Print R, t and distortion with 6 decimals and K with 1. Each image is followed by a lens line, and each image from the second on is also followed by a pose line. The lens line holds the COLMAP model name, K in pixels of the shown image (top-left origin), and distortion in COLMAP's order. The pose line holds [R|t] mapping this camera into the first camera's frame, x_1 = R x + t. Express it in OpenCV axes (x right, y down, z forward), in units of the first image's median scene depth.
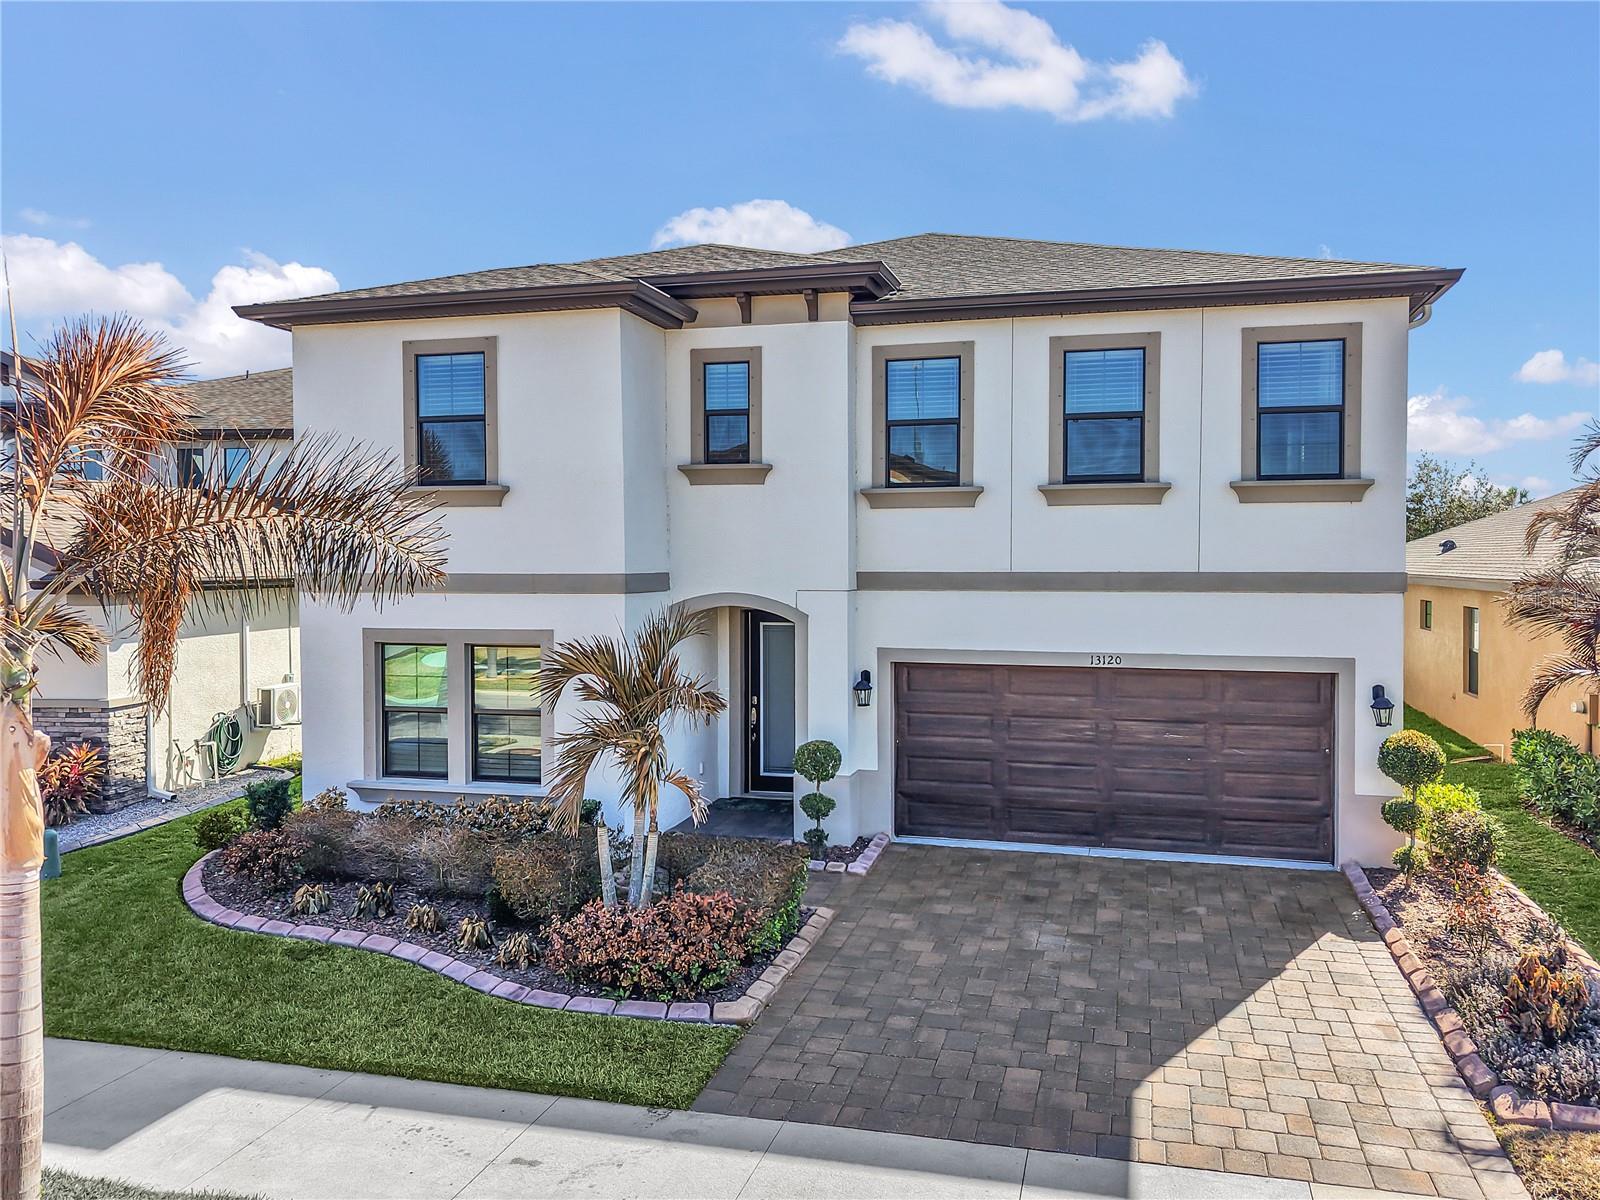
lens RADIAL K [[1106.6, 0, 861.8], [0, 1106.6, 602.3], [0, 0, 1]] dist [0.029260, -0.023279]
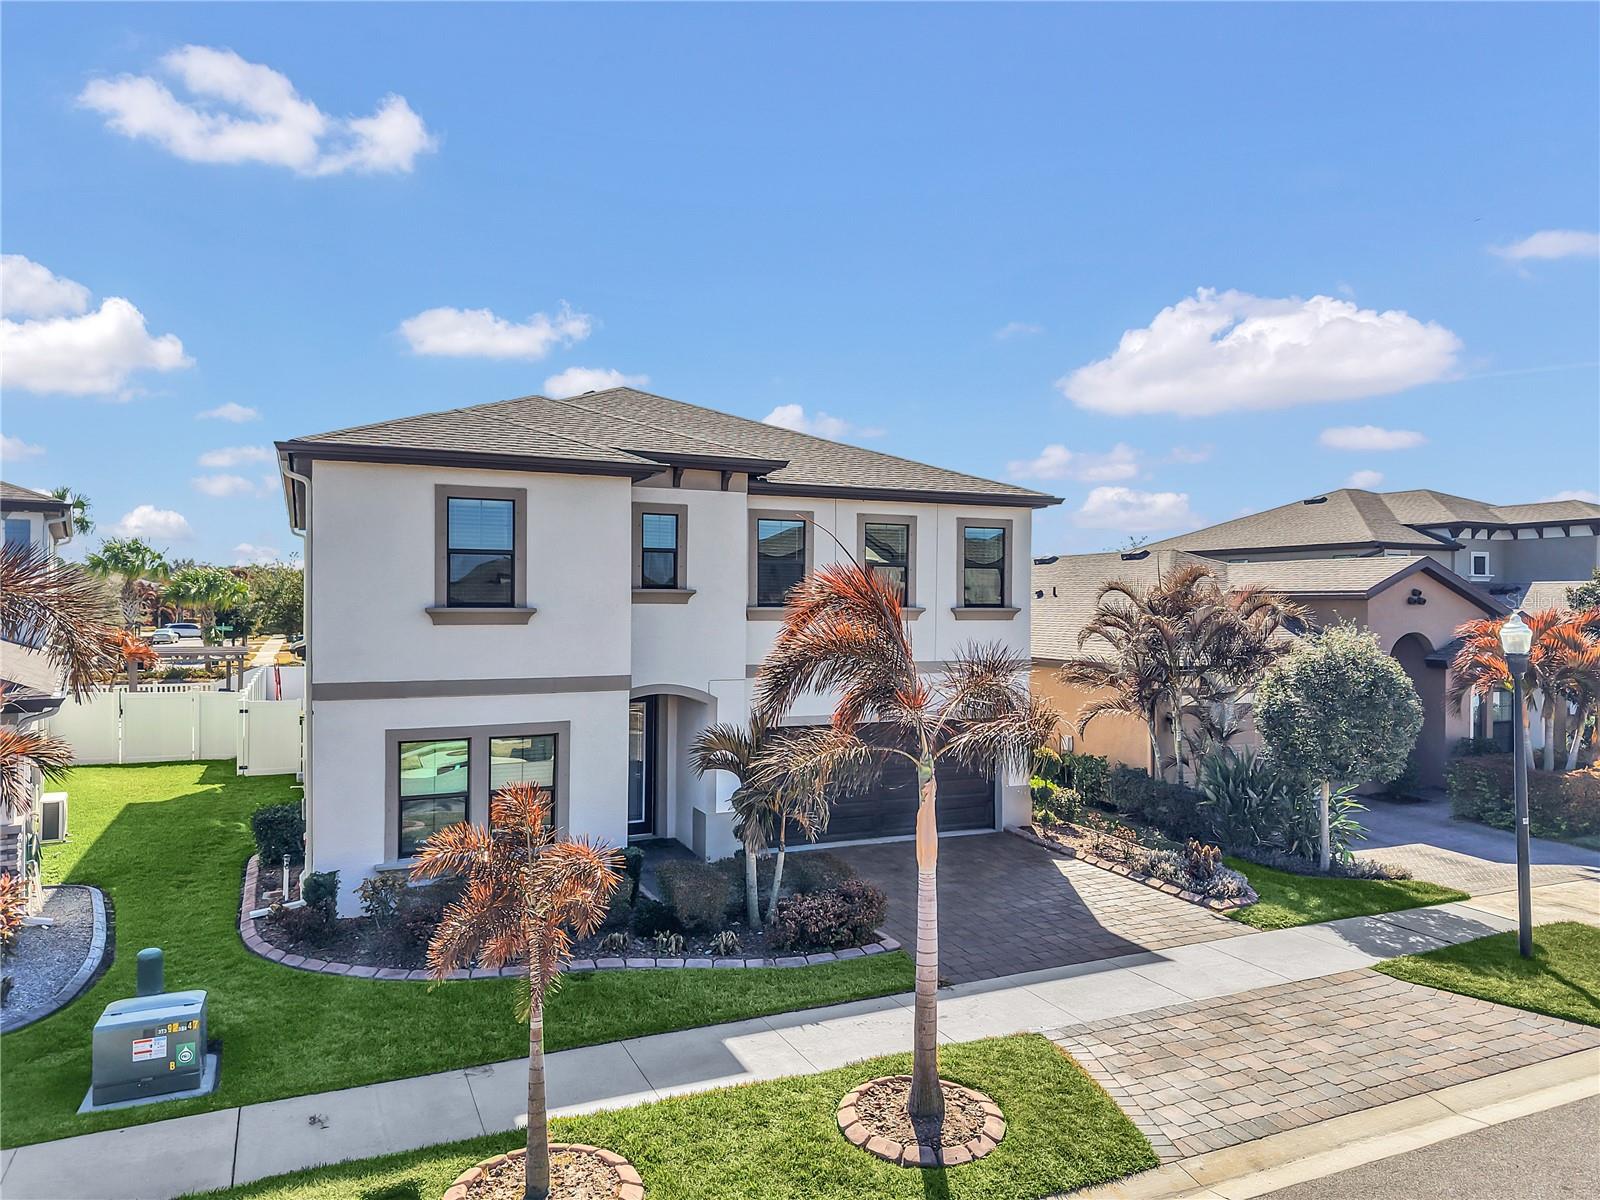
lens RADIAL K [[1106.6, 0, 820.4], [0, 1106.6, 601.1], [0, 0, 1]] dist [0.029260, -0.023279]
pose [[0.781293, 0.006014, 0.624135, -0.840196], [0.016702, 0.999394, -0.030538, -0.068449], [-0.623940, 0.034284, 0.780720, -0.177098]]
